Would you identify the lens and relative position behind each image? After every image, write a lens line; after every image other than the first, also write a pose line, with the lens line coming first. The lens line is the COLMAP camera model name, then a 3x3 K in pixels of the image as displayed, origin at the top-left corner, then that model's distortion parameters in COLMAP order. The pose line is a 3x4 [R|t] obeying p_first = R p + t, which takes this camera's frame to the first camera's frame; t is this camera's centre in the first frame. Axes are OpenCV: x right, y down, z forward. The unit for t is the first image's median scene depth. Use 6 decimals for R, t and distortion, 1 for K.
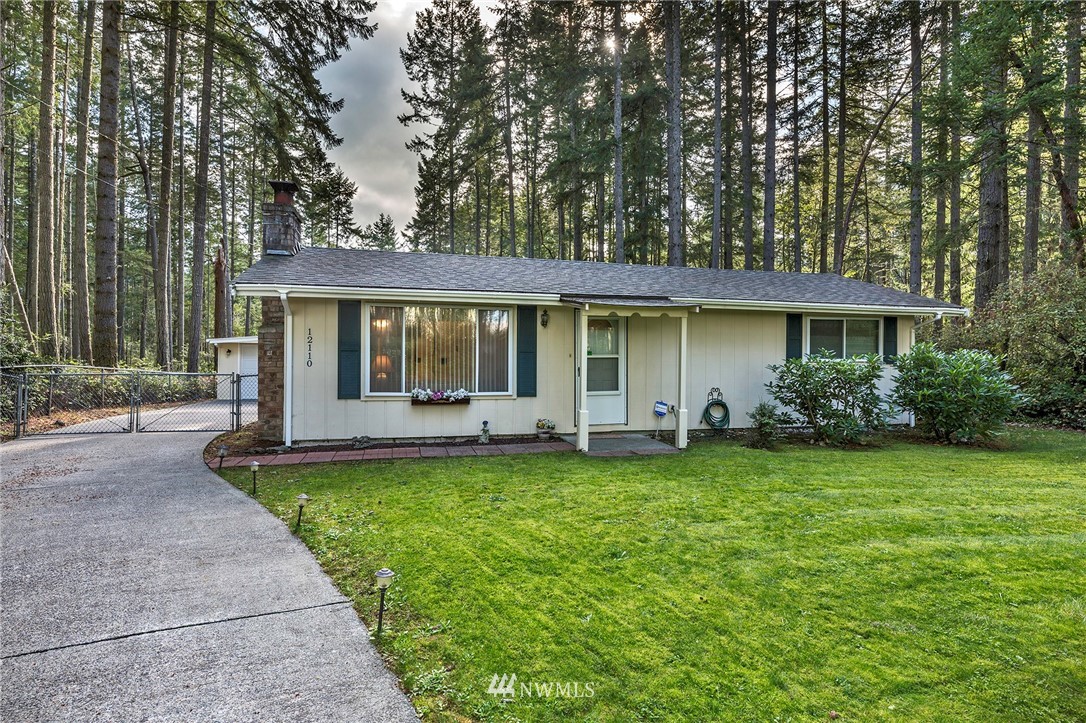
lens RADIAL K [[560.9, 0, 543.0], [0, 560.9, 361.5], [0, 0, 1]] dist [0.000399, -0.000159]
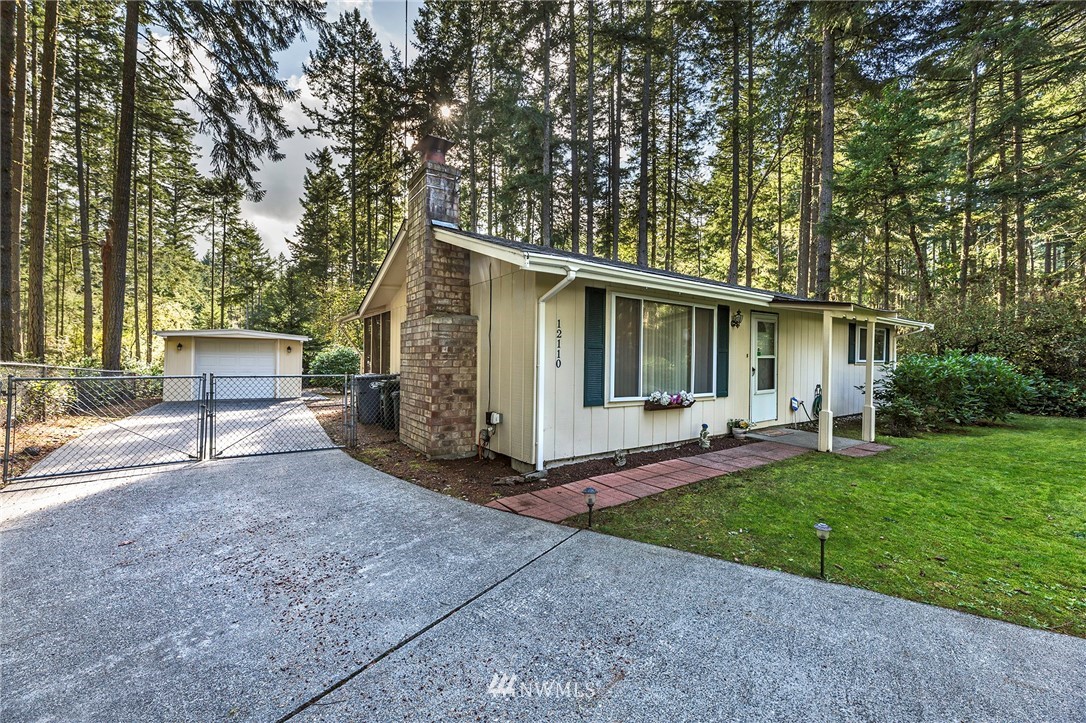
lens RADIAL K [[427.4, 0, 543.0], [0, 427.4, 361.5], [0, 0, 1]] dist [0.002940, 0.000591]
pose [[0.936619, 0.003428, 0.350333, -0.567628], [-0.006089, 0.999960, 0.006493, -0.002977], [-0.350296, -0.008215, 0.936603, 0.384184]]
